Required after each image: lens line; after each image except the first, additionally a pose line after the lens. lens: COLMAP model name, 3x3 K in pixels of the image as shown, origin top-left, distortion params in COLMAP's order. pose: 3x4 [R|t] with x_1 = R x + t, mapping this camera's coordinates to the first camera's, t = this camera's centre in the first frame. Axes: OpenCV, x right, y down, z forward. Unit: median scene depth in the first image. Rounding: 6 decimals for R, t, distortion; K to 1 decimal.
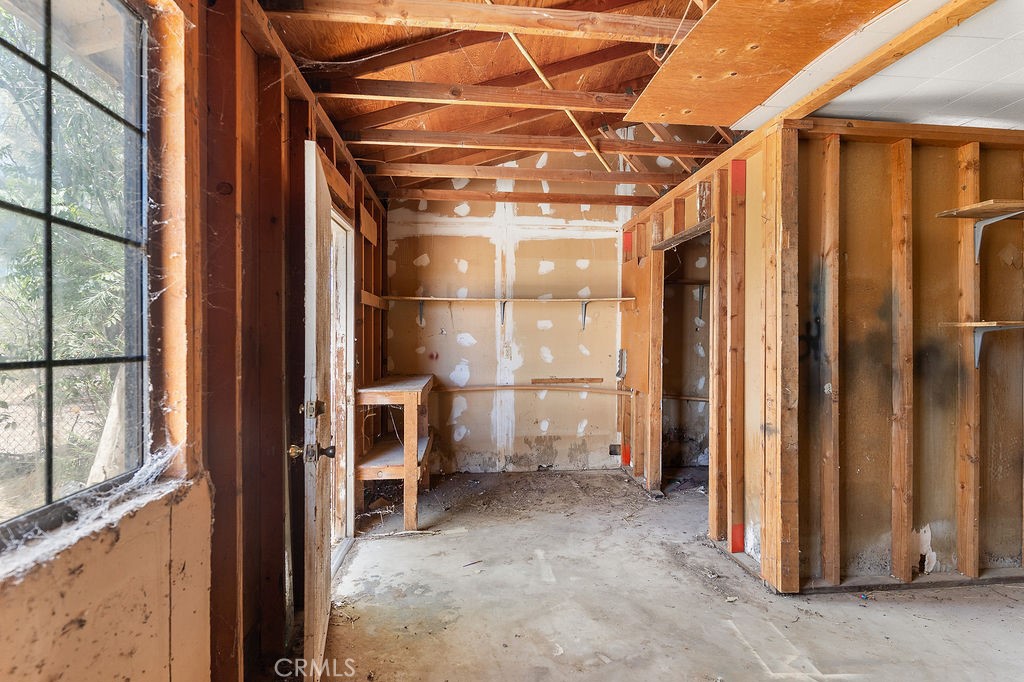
lens RADIAL K [[494.3, 0, 512.1], [0, 494.3, 339.0], [0, 0, 1]] dist [-0.001622, 0.001363]
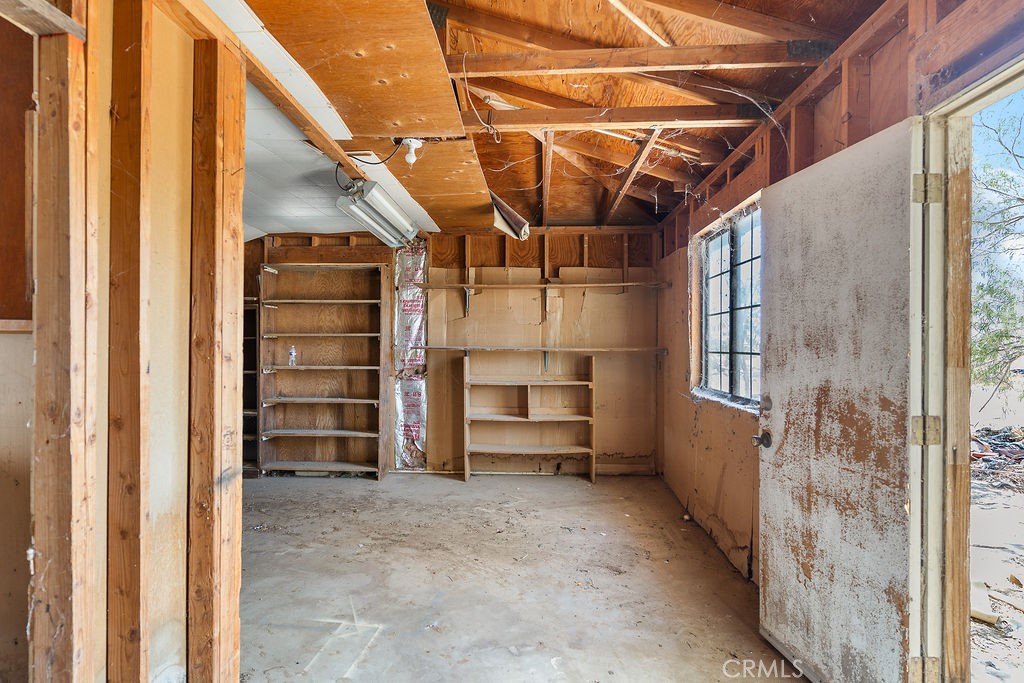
lens RADIAL K [[494.3, 0, 508.5], [0, 494.3, 345.5], [0, 0, 1]] dist [-0.001622, 0.001363]
pose [[-0.987264, 0.000873, 0.159086, 0.030615], [0.000921, 1.000000, 0.000228, -0.001363], [-0.159086, 0.000371, -0.987265, 2.081017]]
